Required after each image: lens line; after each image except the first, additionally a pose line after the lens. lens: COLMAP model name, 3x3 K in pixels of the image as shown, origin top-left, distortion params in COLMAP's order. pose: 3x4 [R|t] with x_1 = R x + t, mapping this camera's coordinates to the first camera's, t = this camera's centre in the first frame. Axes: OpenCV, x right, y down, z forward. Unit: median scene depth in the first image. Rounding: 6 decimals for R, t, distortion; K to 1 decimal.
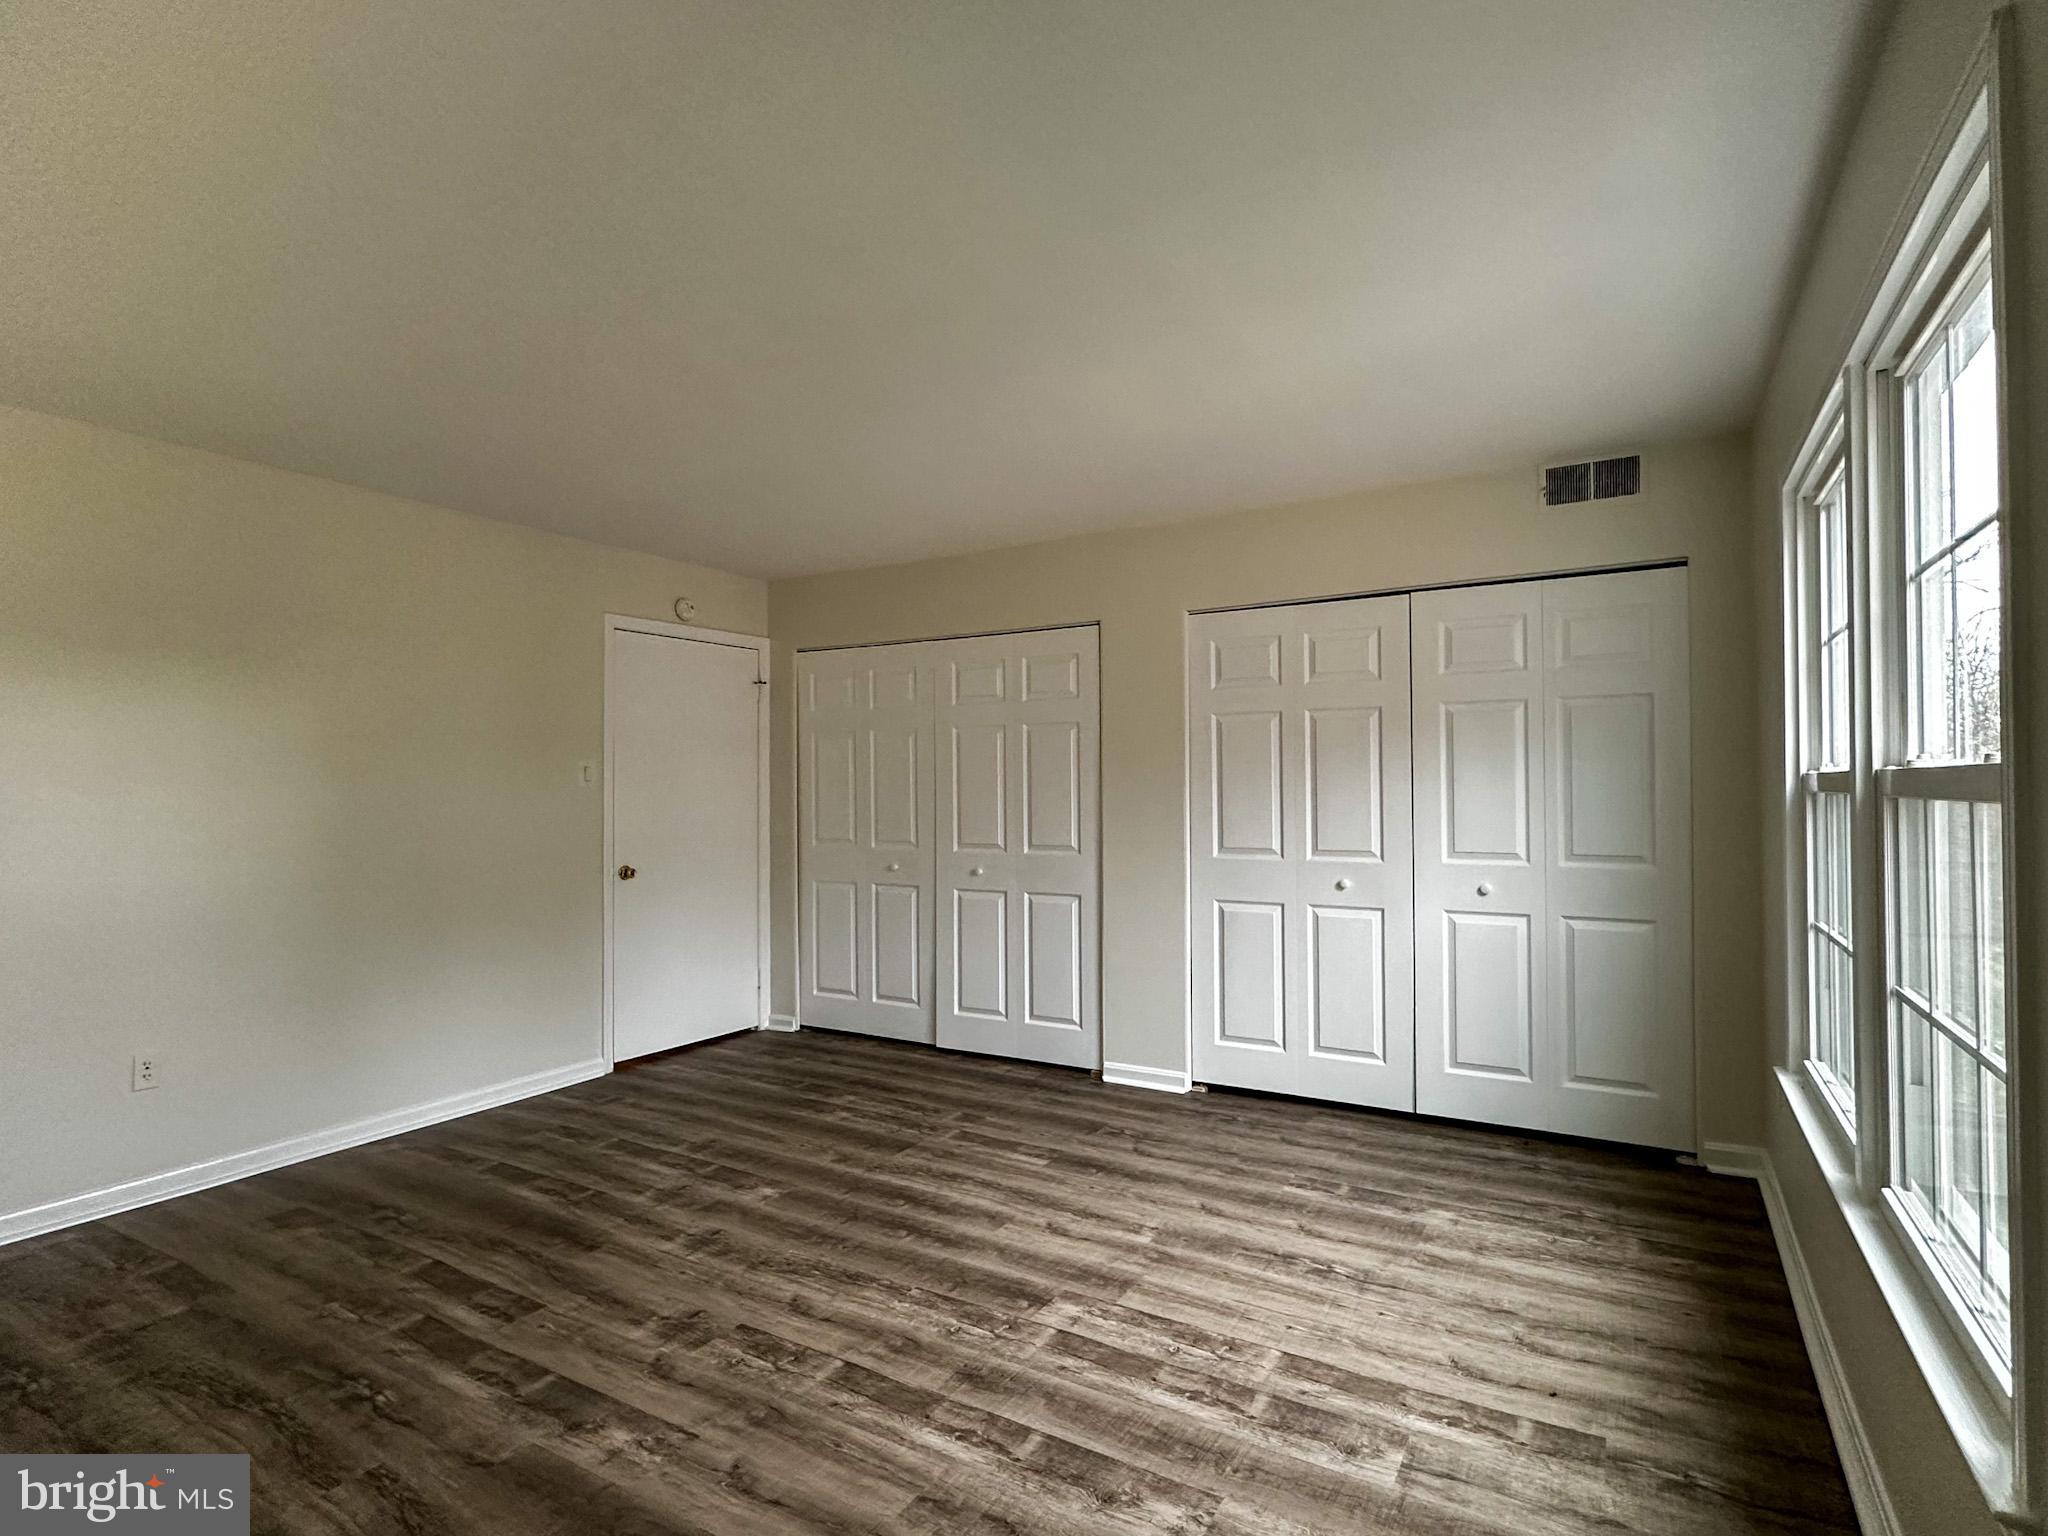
lens RADIAL K [[1037.7, 0, 1013.9], [0, 1037.7, 773.9], [0, 0, 1]] dist [-0.000812, -0.000311]
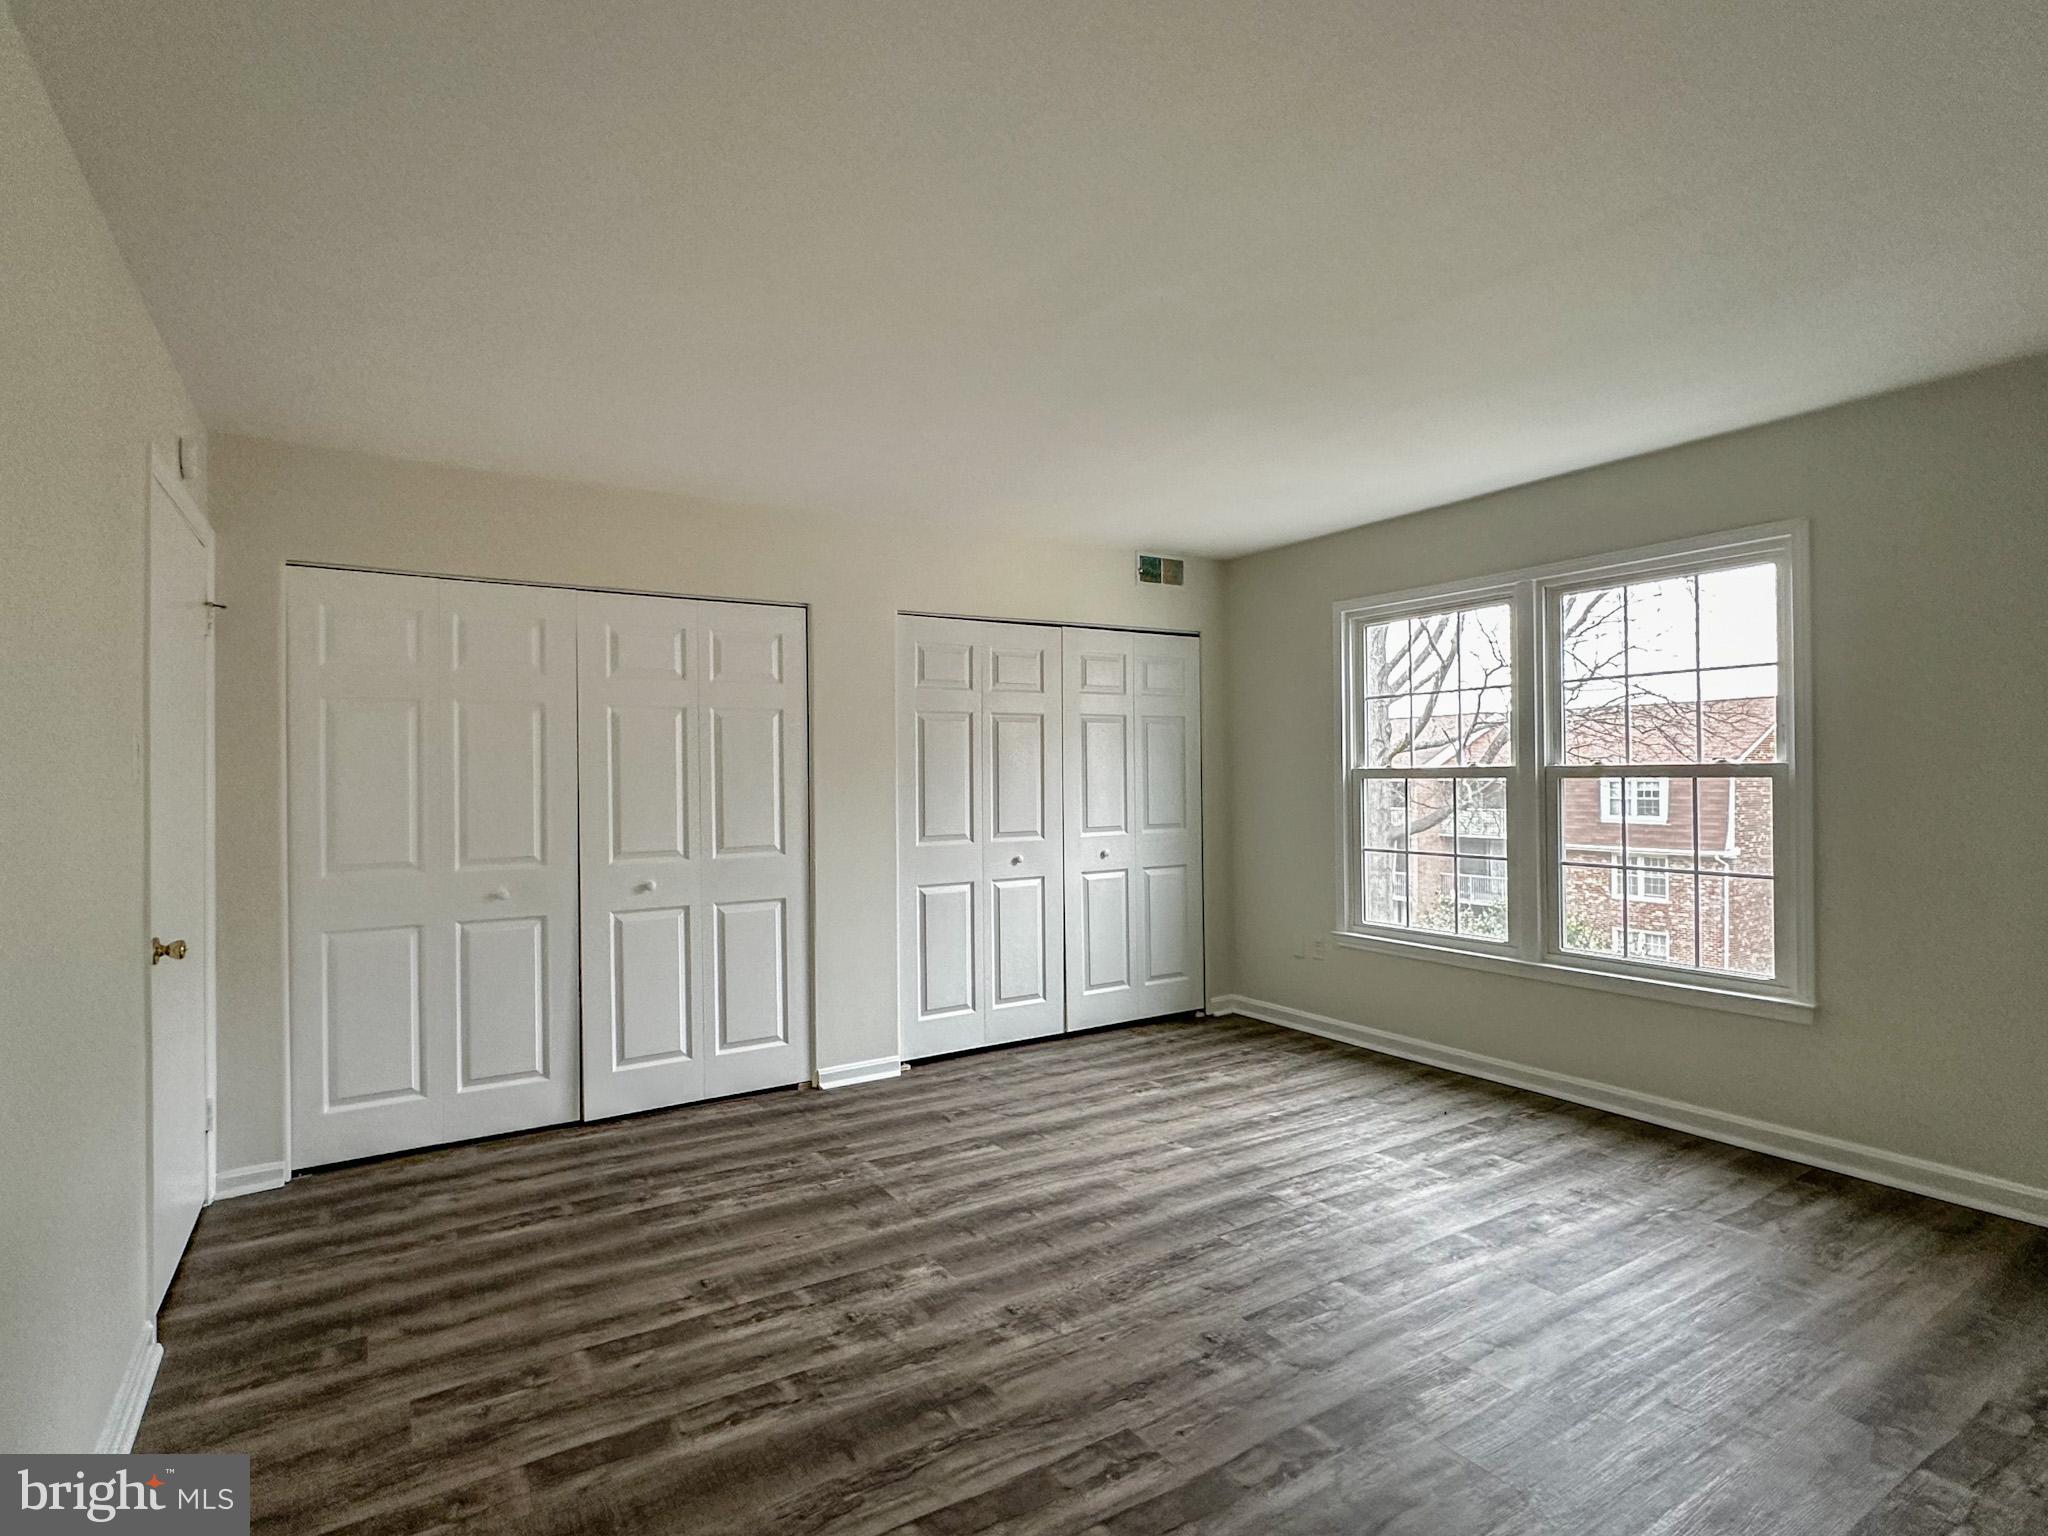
lens RADIAL K [[1037.7, 0, 1018.7], [0, 1037.7, 775.8], [0, 0, 1]] dist [-0.000812, -0.000311]
pose [[0.450631, 0.002368, 0.892707, -0.870423], [-0.000912, 0.999997, -0.002193, 0.013182], [-0.892710, 0.000174, 0.450632, 0.525074]]
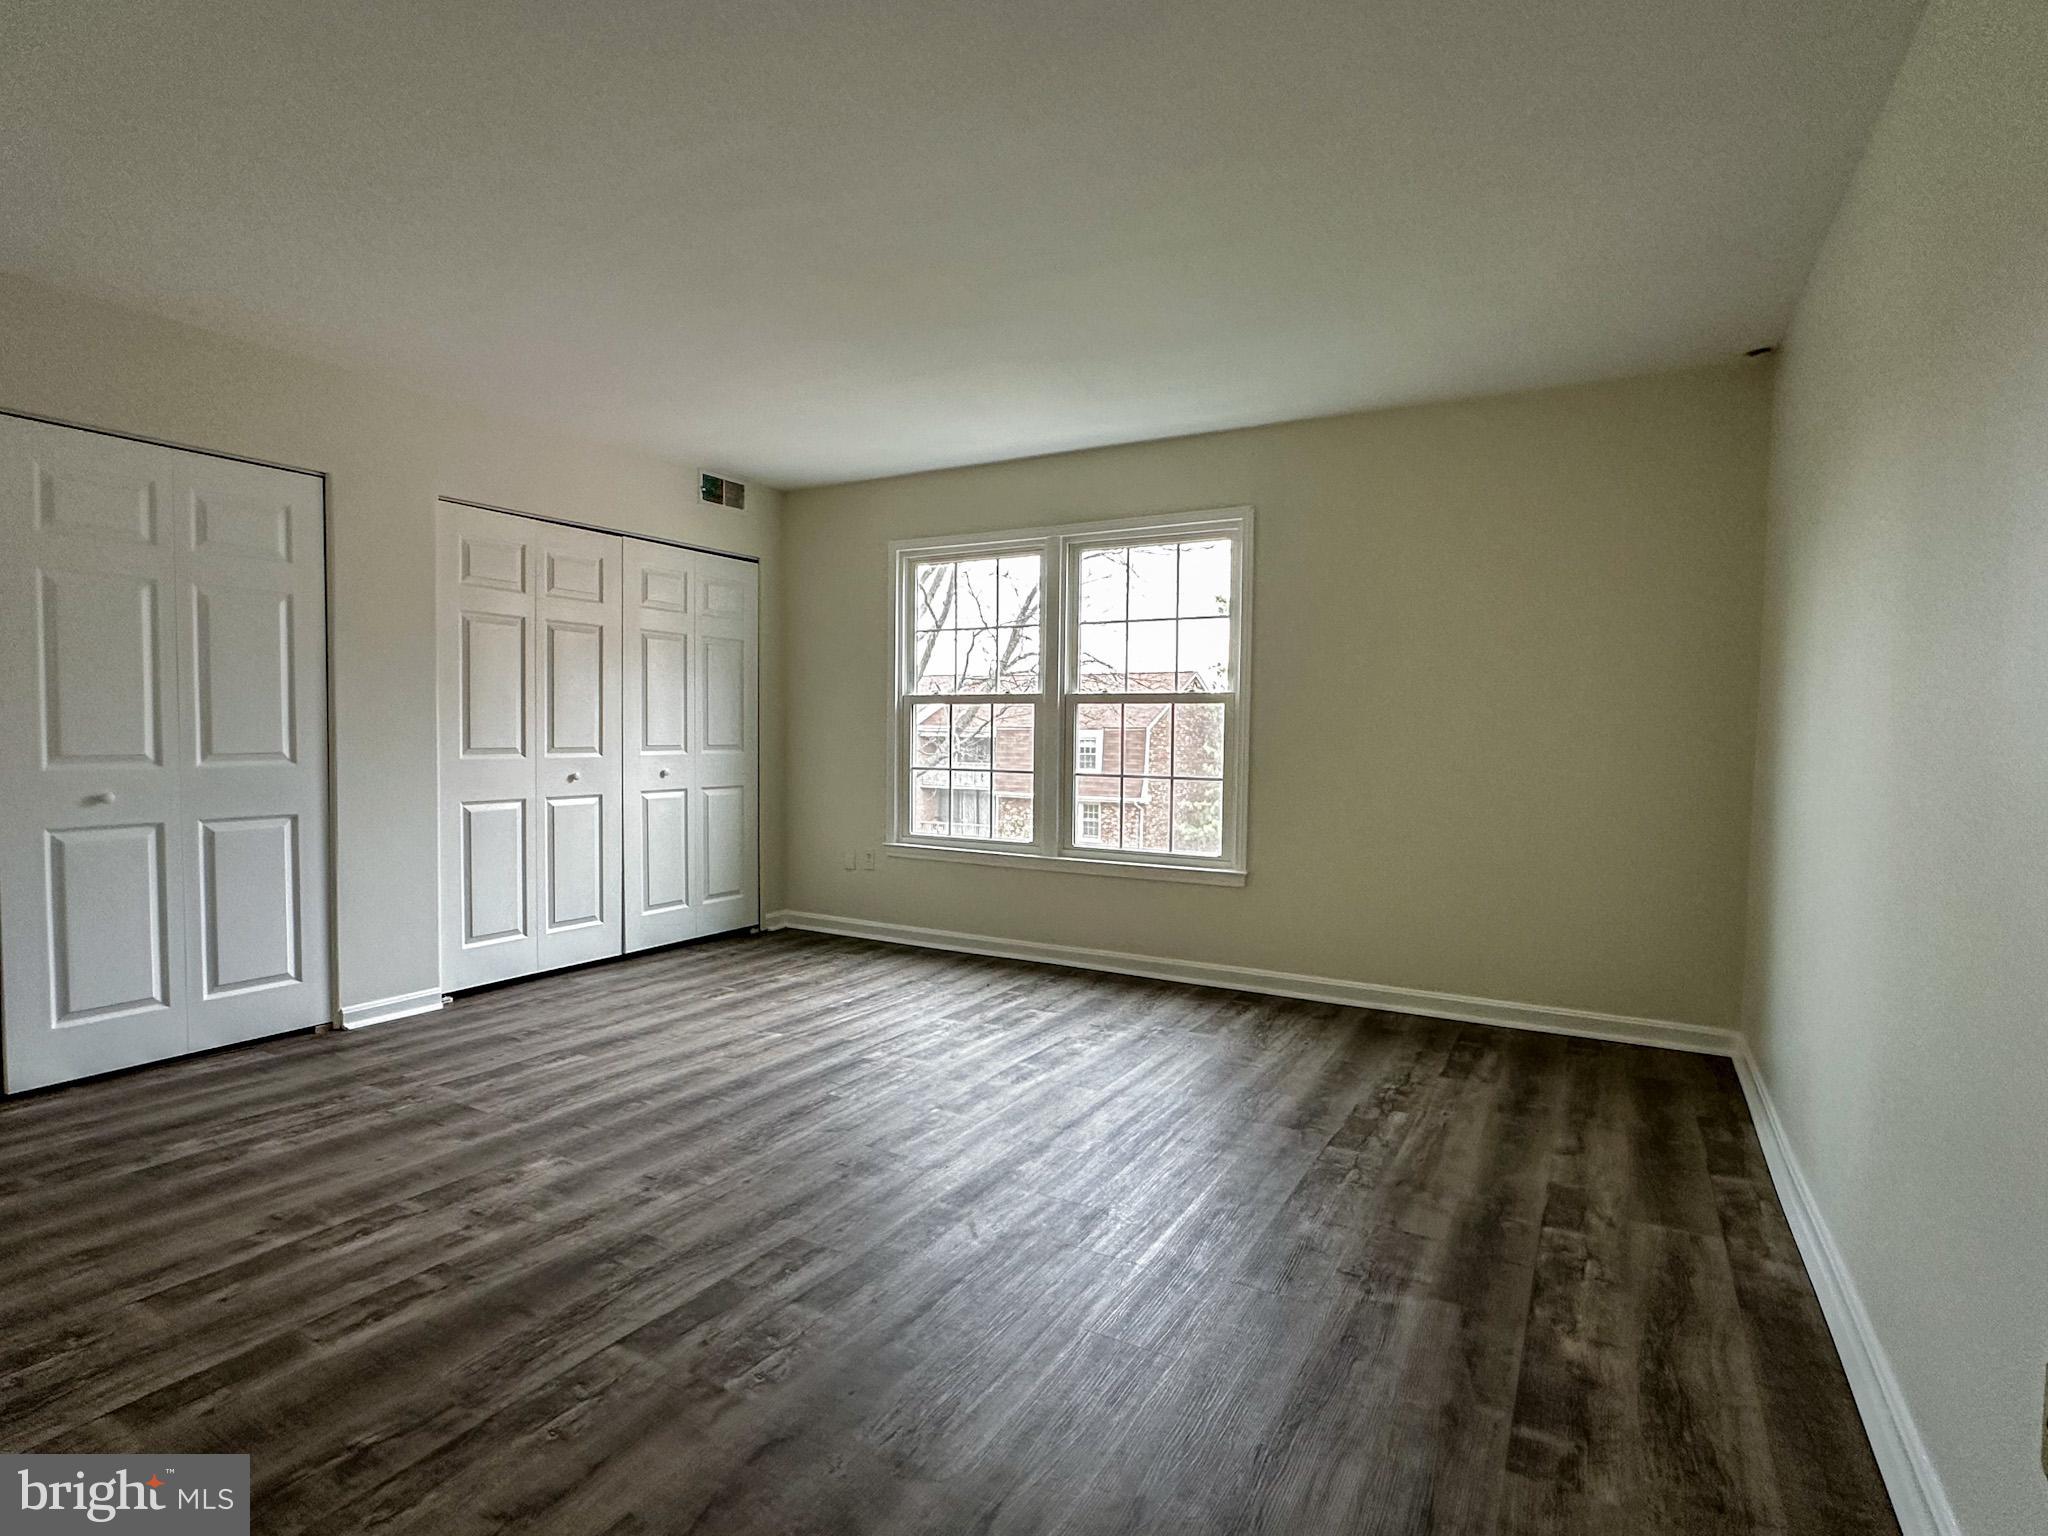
lens RADIAL K [[1037.7, 0, 1017.3], [0, 1037.7, 779.2], [0, 0, 1]] dist [-0.000812, -0.000311]
pose [[-0.015874, -0.038490, 0.999133, -0.963339], [-0.021635, 0.999038, 0.038143, 0.062555], [-0.999640, -0.021010, -0.016692, 0.607838]]
